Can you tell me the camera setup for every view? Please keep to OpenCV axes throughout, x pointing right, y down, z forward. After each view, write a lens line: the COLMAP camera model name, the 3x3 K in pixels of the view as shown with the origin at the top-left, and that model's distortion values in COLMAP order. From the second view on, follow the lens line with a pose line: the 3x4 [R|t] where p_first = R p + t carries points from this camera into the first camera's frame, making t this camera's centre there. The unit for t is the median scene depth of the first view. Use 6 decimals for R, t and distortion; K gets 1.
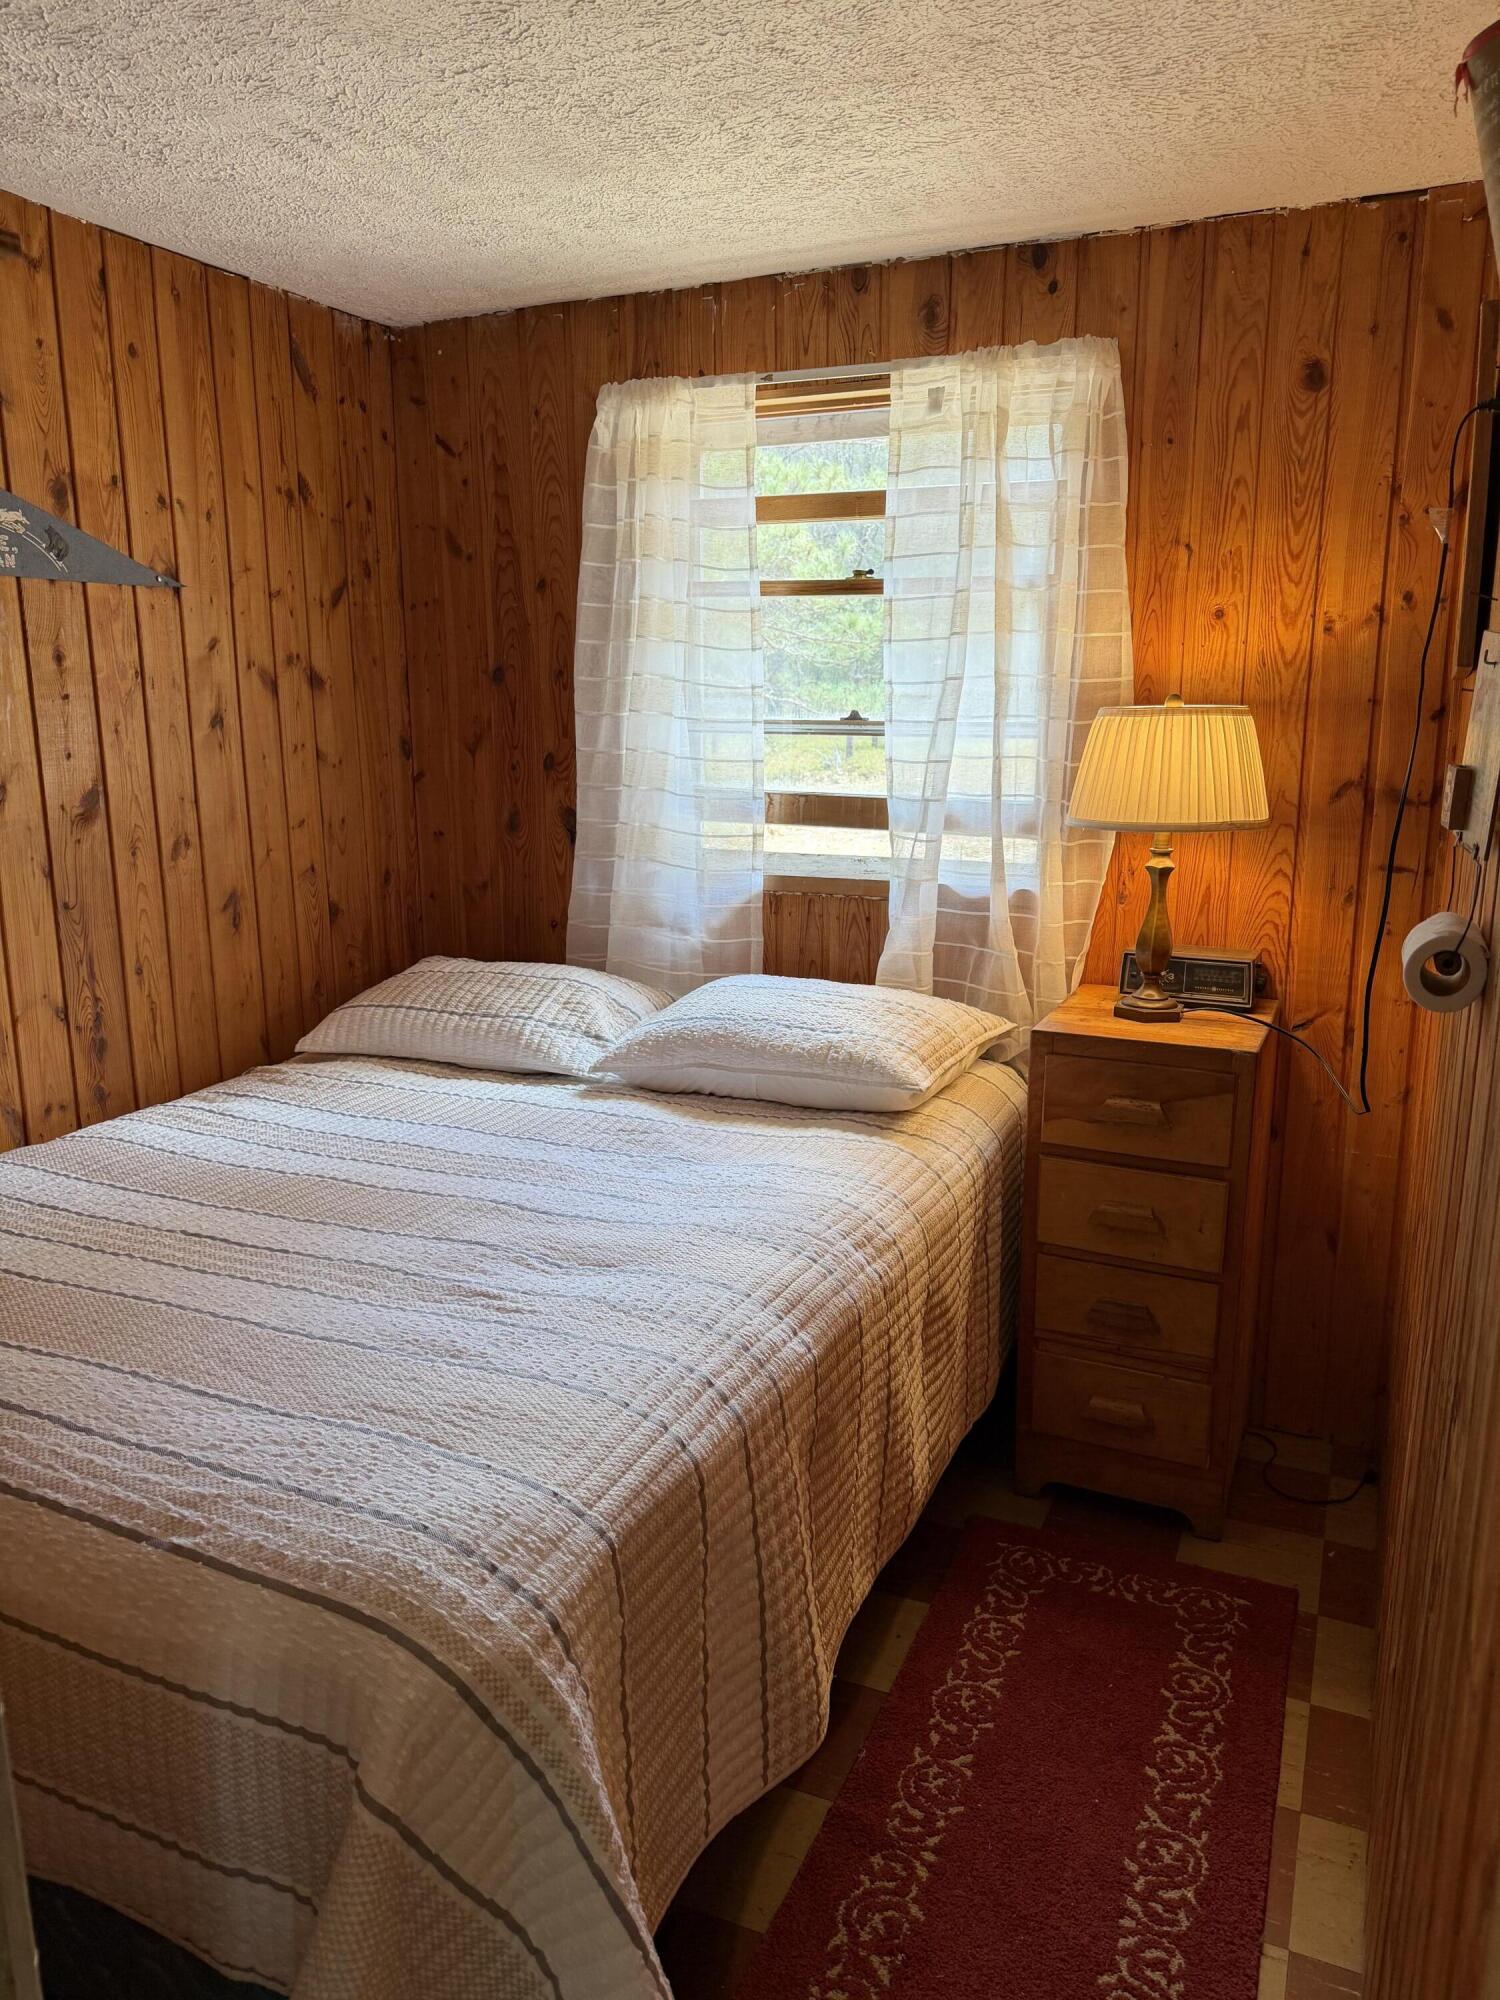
lens RADIAL K [[1415.3, 0, 755.4], [0, 1415.3, 1000.1], [0, 0, 1]] dist [0.003280, 0.002245]
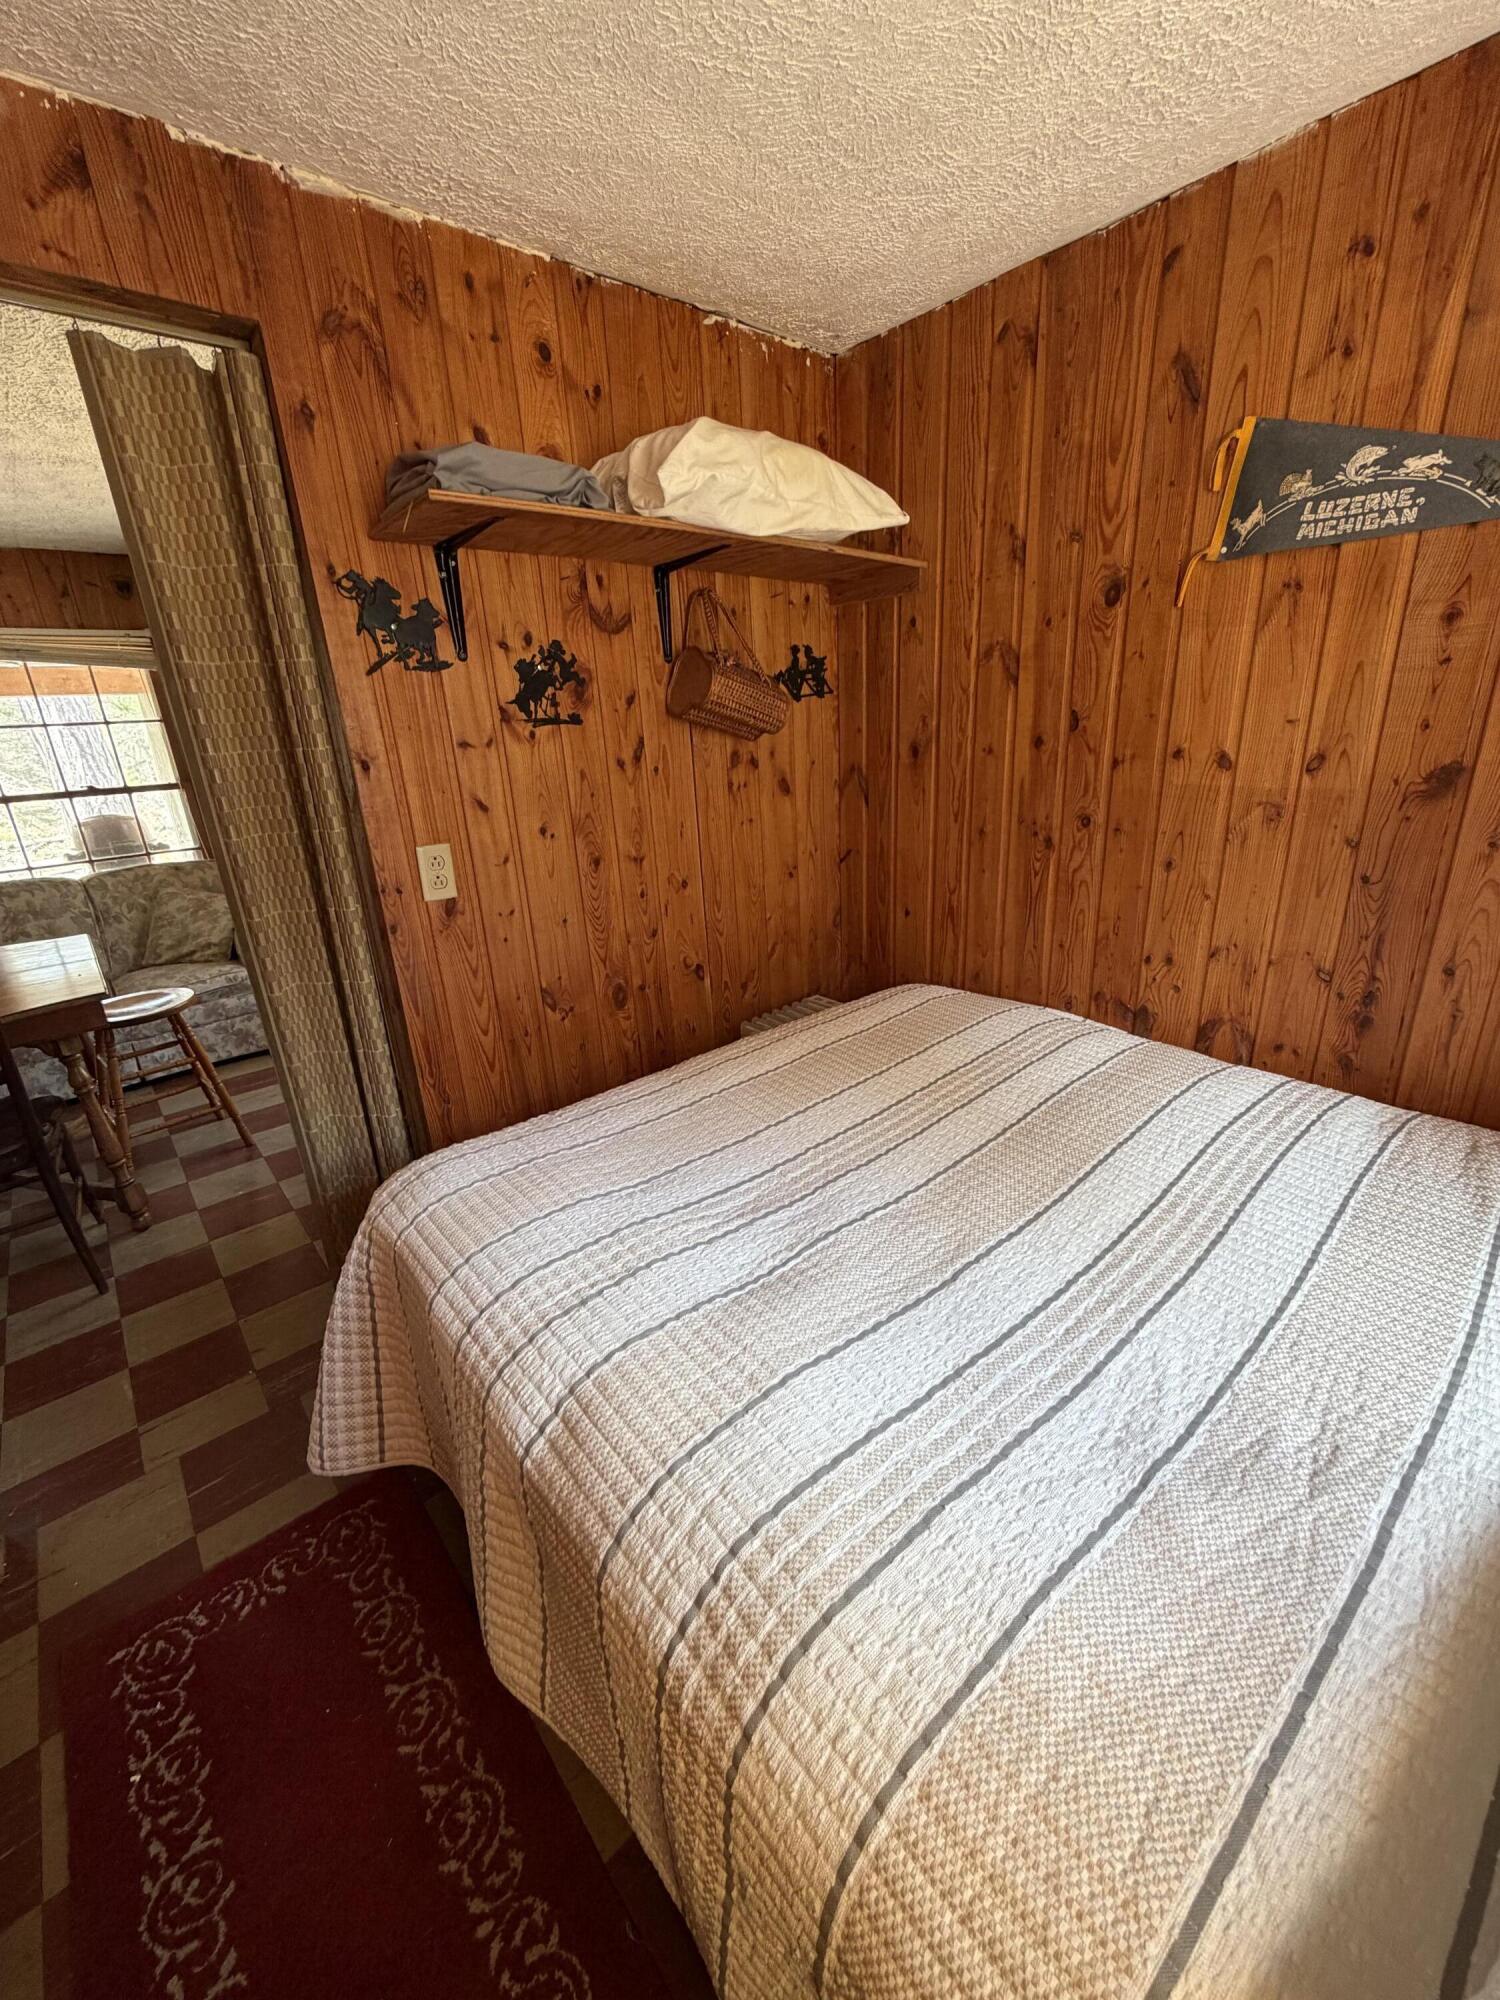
lens RADIAL K [[799.0, 0, 751.3], [0, 799.0, 995.2], [0, 0, 1]] dist [0.001258, 0.000245]
pose [[-0.428343, 0.323538, -0.843709, 0.229659], [-0.137195, 0.899593, 0.414620, -0.181217], [0.893140, 0.293353, -0.340947, 0.882455]]
